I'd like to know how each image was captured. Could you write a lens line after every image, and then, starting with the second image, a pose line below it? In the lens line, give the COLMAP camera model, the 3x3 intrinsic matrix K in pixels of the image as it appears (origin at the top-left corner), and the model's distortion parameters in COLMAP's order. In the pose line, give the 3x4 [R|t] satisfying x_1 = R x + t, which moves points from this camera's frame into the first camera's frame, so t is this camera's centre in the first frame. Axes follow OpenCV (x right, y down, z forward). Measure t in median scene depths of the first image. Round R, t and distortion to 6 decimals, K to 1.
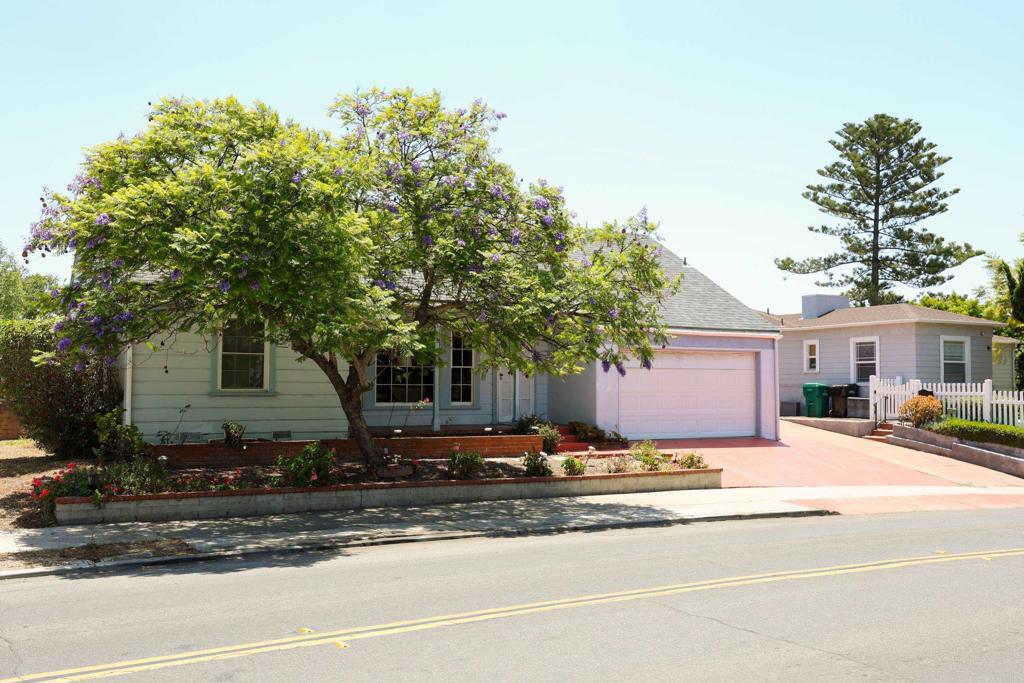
lens RADIAL K [[967.5, 0, 510.6], [0, 967.5, 339.6], [0, 0, 1]] dist [-0.025859, 0.000000]
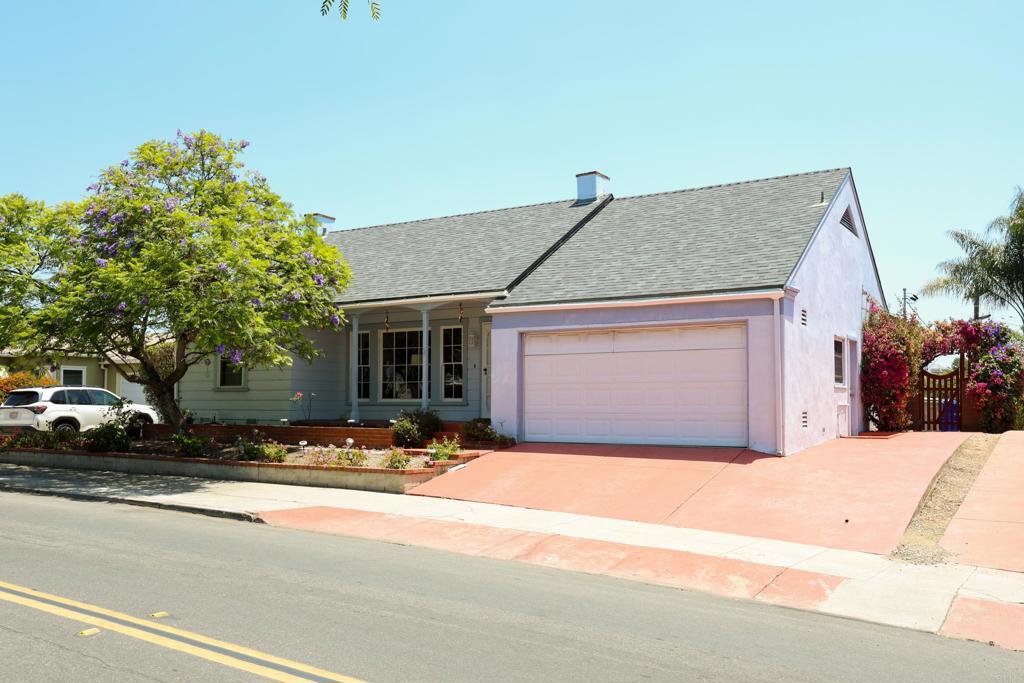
lens RADIAL K [[930.7, 0, 505.9], [0, 930.7, 350.3], [0, 0, 1]] dist [0.008099, 0.000000]
pose [[0.449929, -0.059040, -0.891111, 0.779567], [0.040327, 0.998138, -0.045770, 0.057646], [0.892153, -0.015342, 0.451472, 0.580709]]
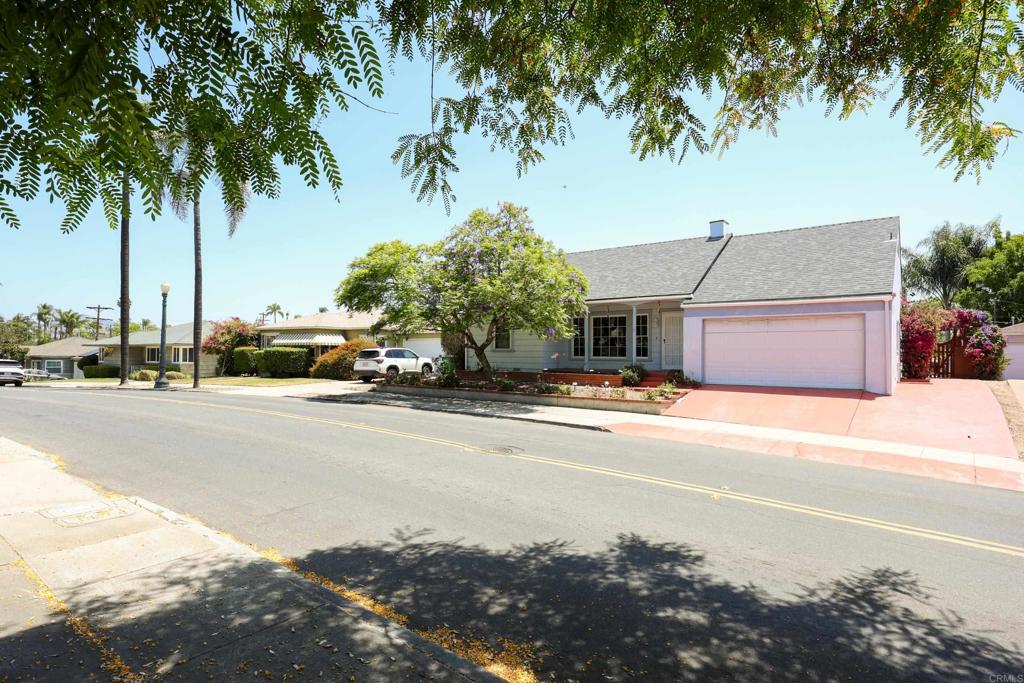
lens RADIAL K [[569.7, 0, 510.2], [0, 569.7, 339.8], [0, 0, 1]] dist [0.020049, 0.000357]
pose [[0.384551, -0.026483, -0.922724, 0.731551], [0.037504, 0.999211, -0.013048, 0.037029], [0.922341, -0.029588, 0.385241, 0.383718]]
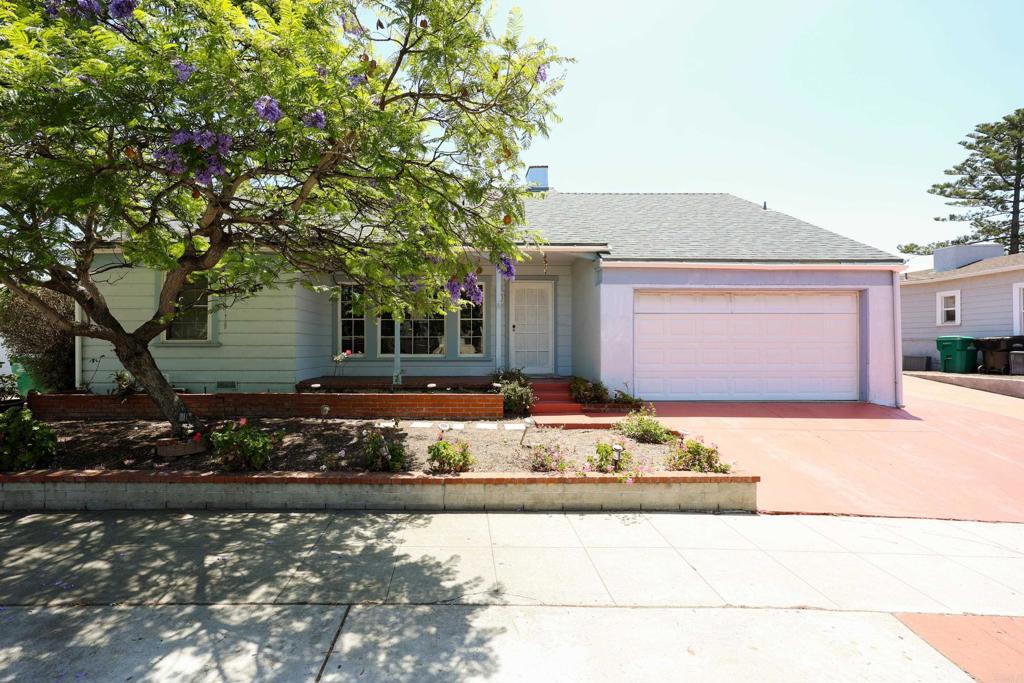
lens RADIAL K [[429.0, 0, 468.2], [0, 429.0, 343.7], [0, 0, 1]] dist [0.000774, -0.000321]
pose [[0.868214, -0.008545, -0.496117, 0.158962], [0.027659, 0.999131, 0.031196, 0.037507], [0.495419, -0.040807, 0.867695, 0.572719]]
